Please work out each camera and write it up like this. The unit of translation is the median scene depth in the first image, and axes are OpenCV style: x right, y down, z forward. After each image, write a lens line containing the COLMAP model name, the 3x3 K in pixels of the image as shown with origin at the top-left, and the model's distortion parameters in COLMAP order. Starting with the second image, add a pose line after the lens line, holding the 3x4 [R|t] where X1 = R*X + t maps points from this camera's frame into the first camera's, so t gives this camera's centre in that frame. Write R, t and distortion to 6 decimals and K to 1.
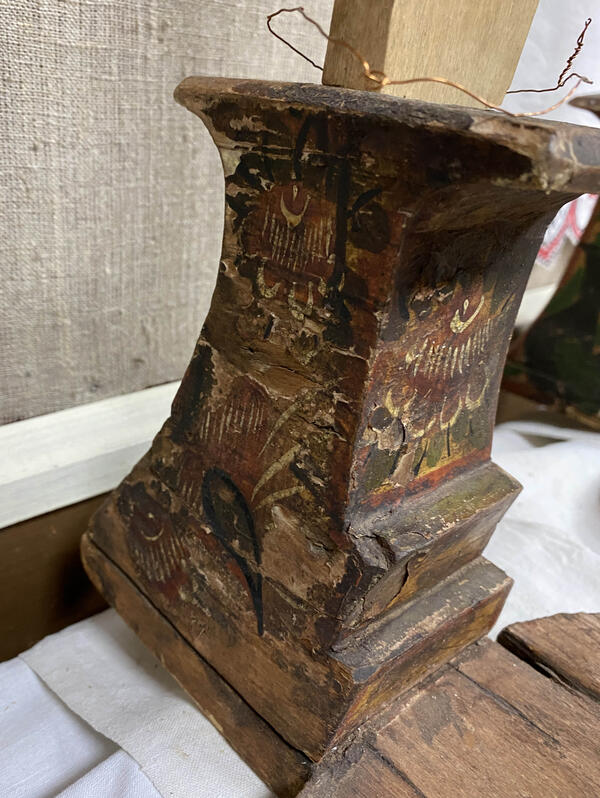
lens RADIAL K [[680.9, 0, 274.9], [0, 680.9, 400.4], [0, 0, 1]] dist [0.005349, -0.001173]
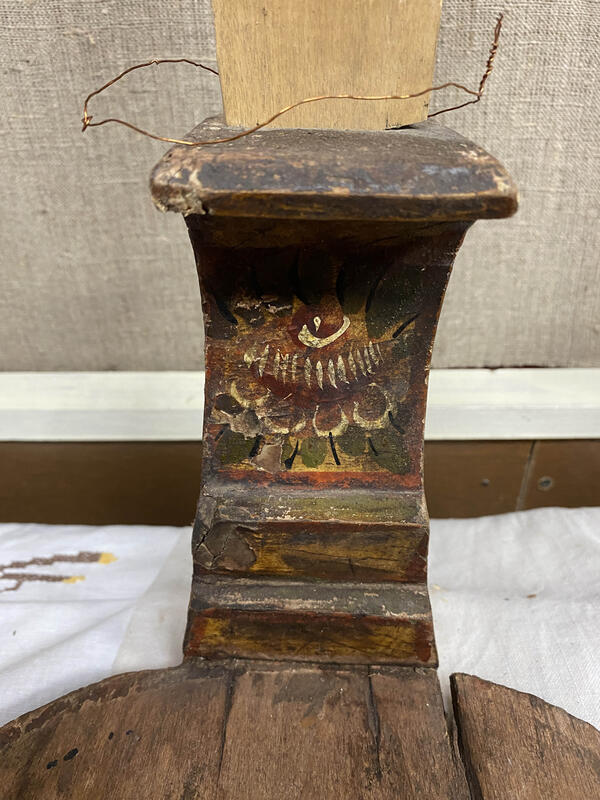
lens RADIAL K [[617.3, 0, 309.1], [0, 617.3, 416.3], [0, 0, 1]] dist [0.005990, -0.003649]
pose [[0.733033, 0.247152, -0.633702, 0.846200], [-0.216582, 0.967970, 0.126991, -0.107891], [0.644791, 0.044160, 0.763082, 0.242382]]
